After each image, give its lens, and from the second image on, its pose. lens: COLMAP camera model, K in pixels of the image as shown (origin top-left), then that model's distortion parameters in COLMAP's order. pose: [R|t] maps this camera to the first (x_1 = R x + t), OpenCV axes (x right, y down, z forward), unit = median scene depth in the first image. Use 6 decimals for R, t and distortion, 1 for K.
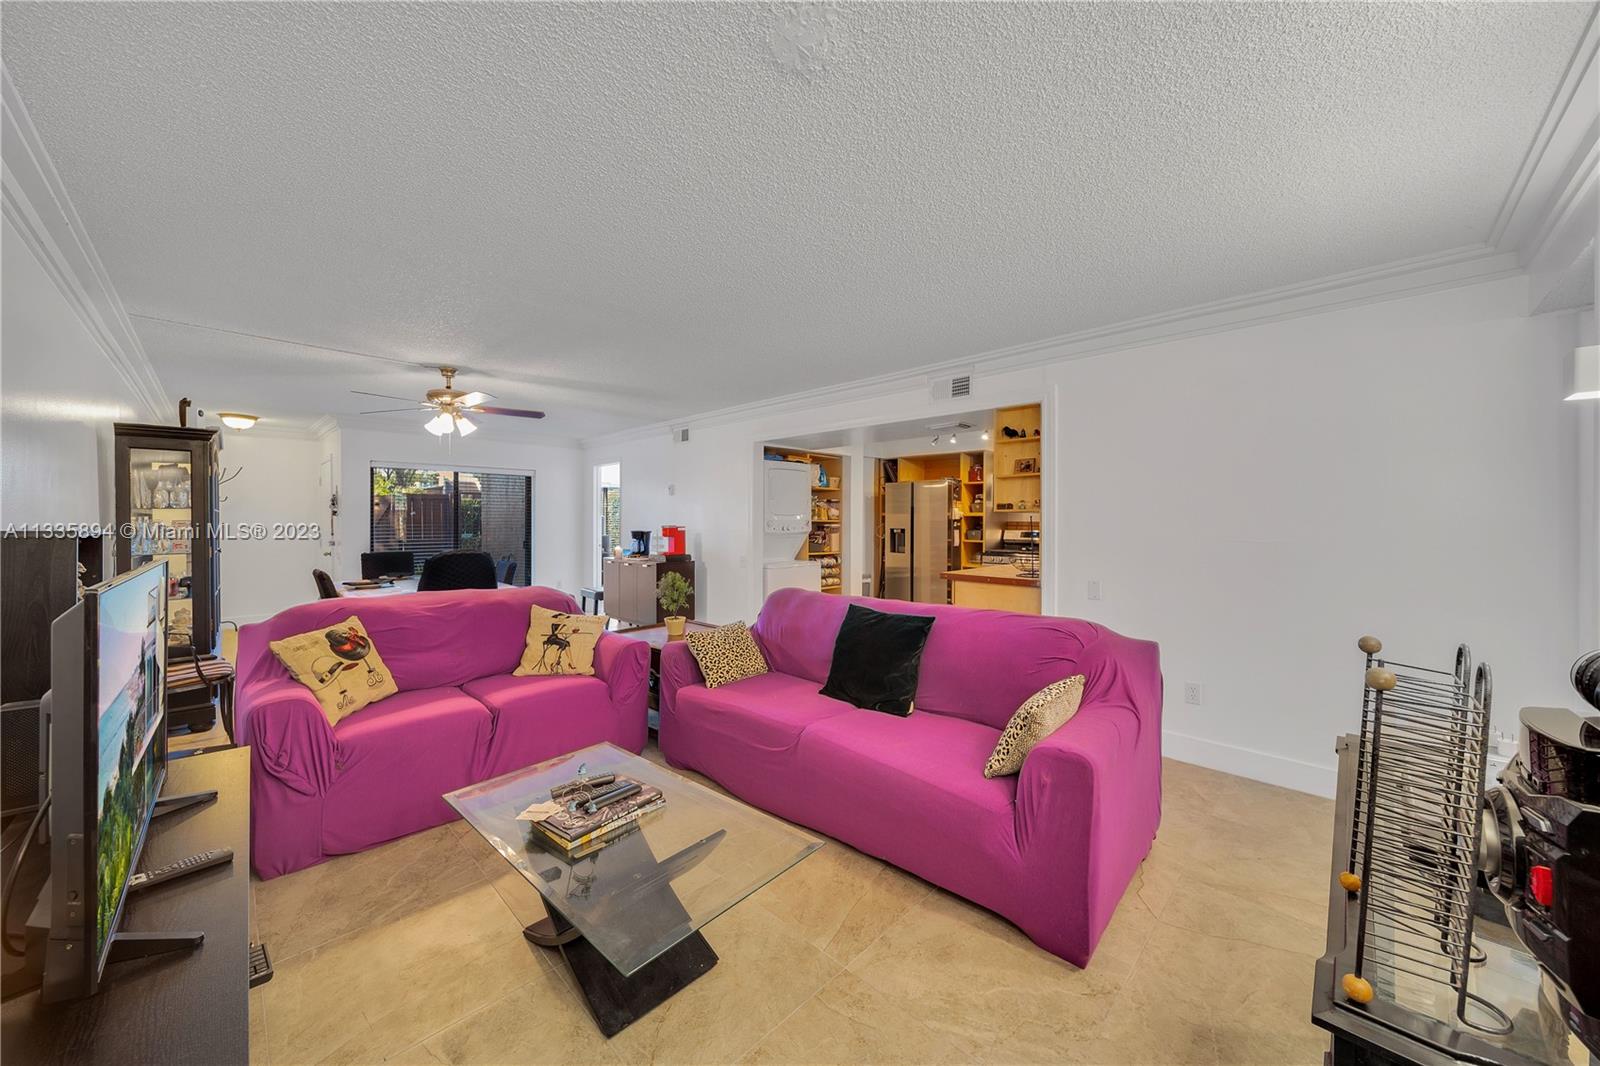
lens RADIAL K [[569.4, 0, 800.6], [0, 569.4, 528.1], [0, 0, 1]] dist [0.000240, -0.000101]
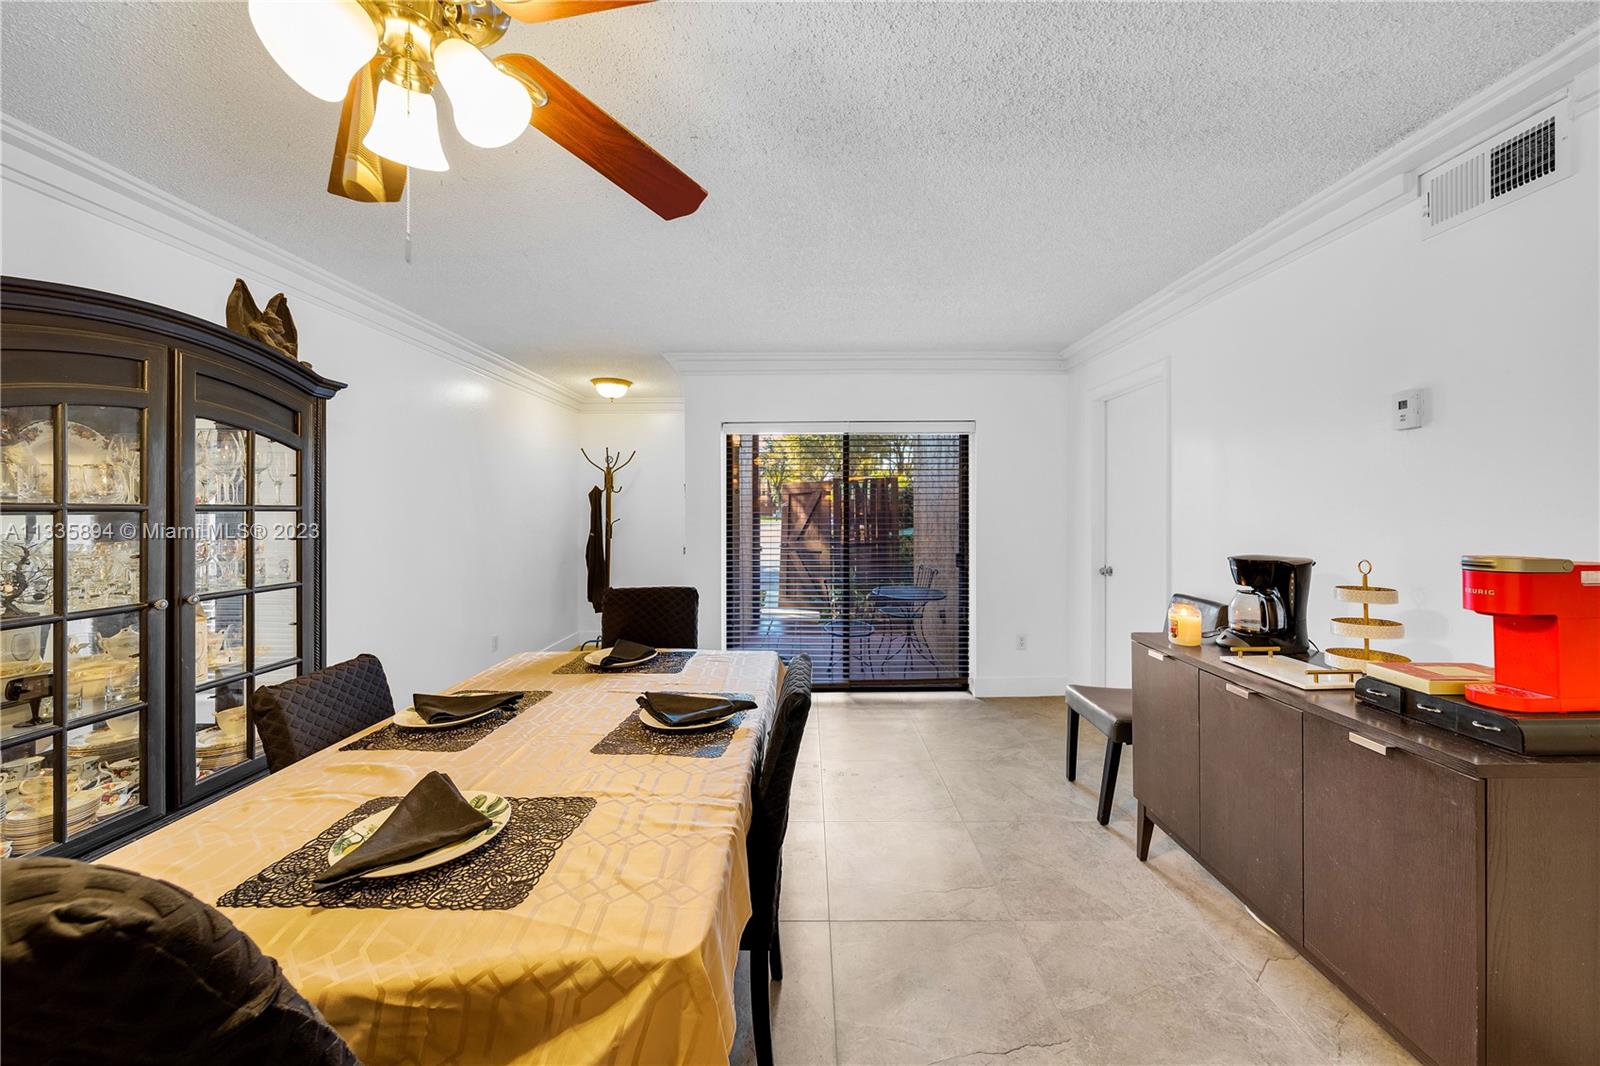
lens RADIAL K [[569.4, 0, 800.6], [0, 569.4, 528.1], [0, 0, 1]] dist [0.000240, -0.000101]
pose [[0.697025, 0.019283, -0.716787, -0.264692], [-0.005697, 0.999756, 0.021356, -0.016947], [0.717024, -0.010802, 0.696965, 0.687702]]
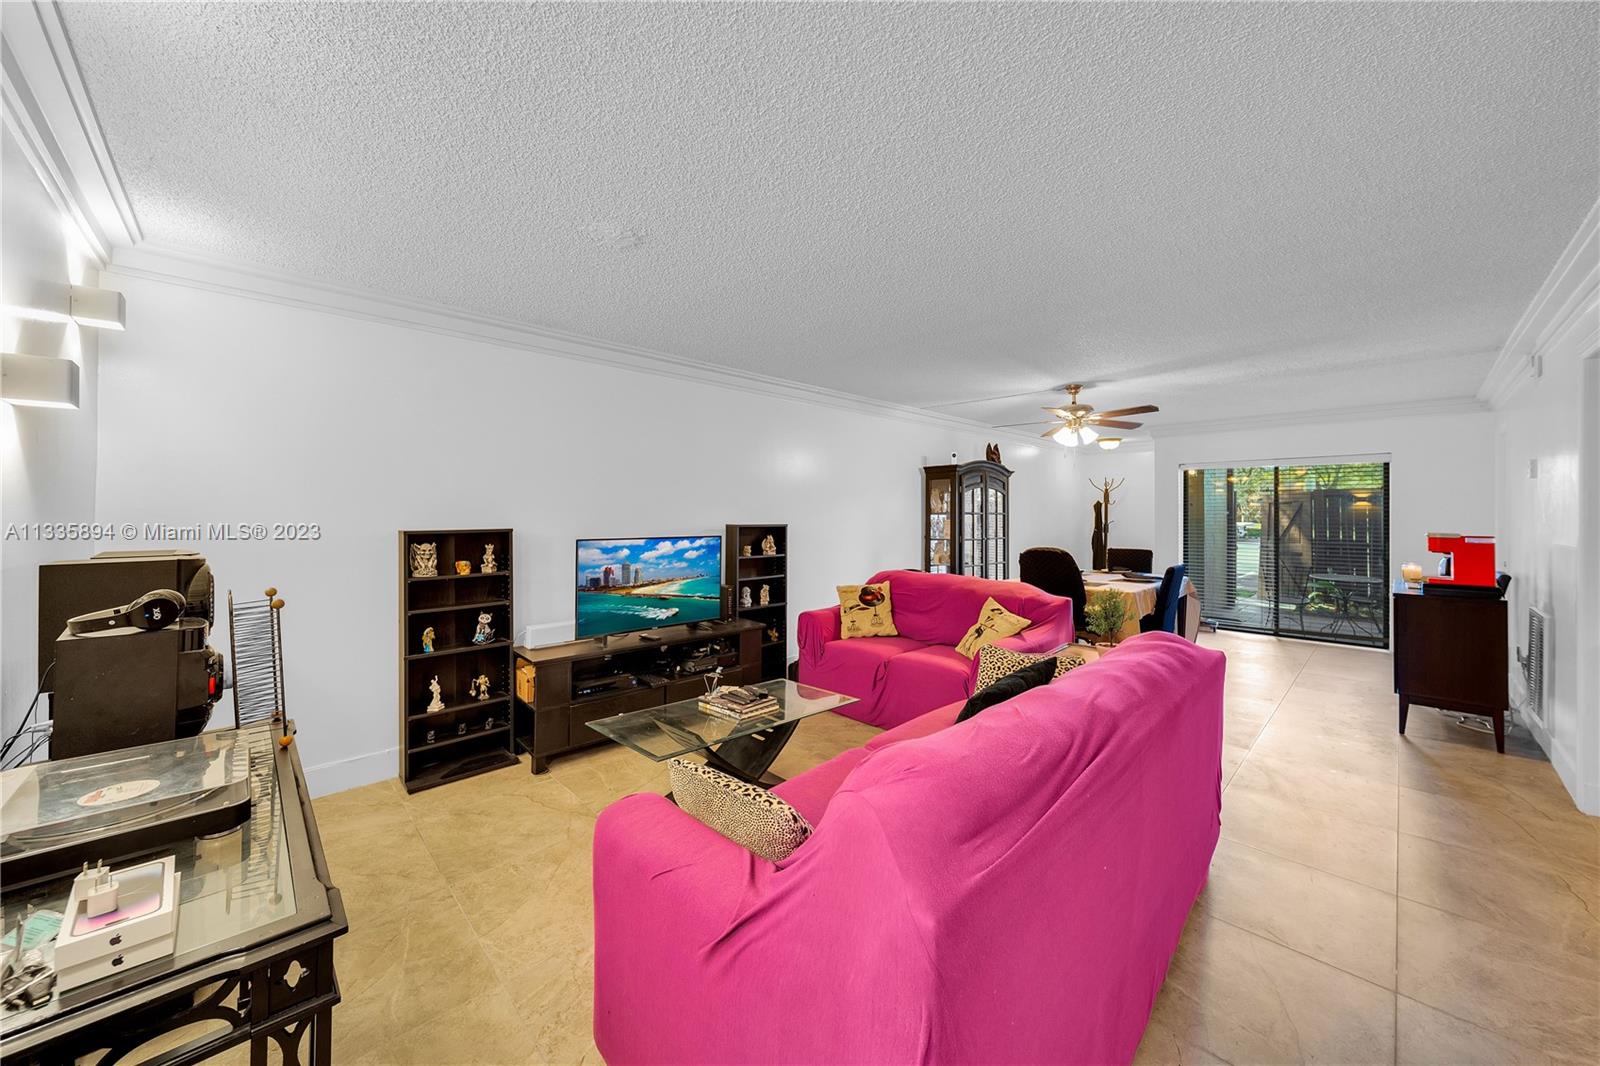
lens RADIAL K [[572.3, 0, 813.7], [0, 572.3, 512.3], [0, 0, 1]] dist [0.000696, -0.000042]
pose [[-0.009354, -0.004719, -0.999945, 0.366802], [-0.016749, 0.999849, -0.004561, -0.012594], [0.999816, 0.016706, -0.009431, 0.355005]]
